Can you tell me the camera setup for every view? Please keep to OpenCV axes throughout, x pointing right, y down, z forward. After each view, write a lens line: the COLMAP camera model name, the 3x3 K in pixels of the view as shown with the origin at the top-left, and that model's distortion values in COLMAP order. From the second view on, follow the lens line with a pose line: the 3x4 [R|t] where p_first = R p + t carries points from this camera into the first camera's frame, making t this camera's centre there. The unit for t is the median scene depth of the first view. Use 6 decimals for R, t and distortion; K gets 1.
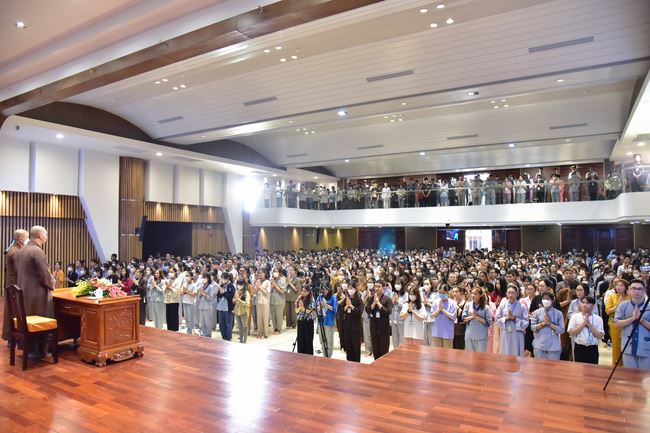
lens RADIAL K [[447.4, 0, 326.3], [0, 447.4, 218.0], [0, 0, 1]] dist [-0.104525, 0.031295]
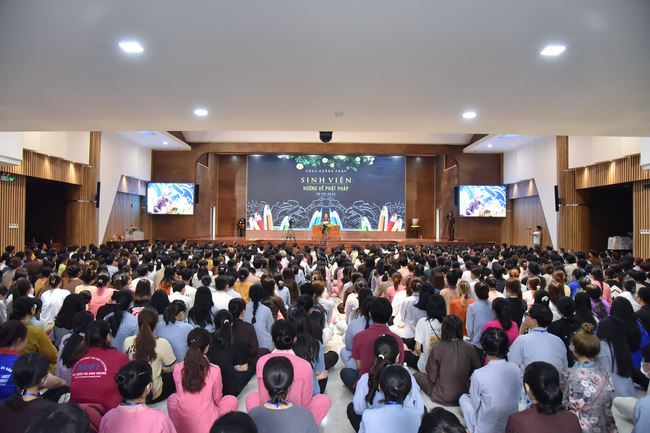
lens RADIAL K [[447.4, 0, 328.0], [0, 447.4, 220.2], [0, 0, 1]] dist [-0.104525, 0.031295]
pose [[-0.852220, -0.011634, -0.523055, 0.473797], [0.014772, 0.998819, -0.046284, 0.097063], [0.522976, -0.047170, -0.851041, 1.387986]]
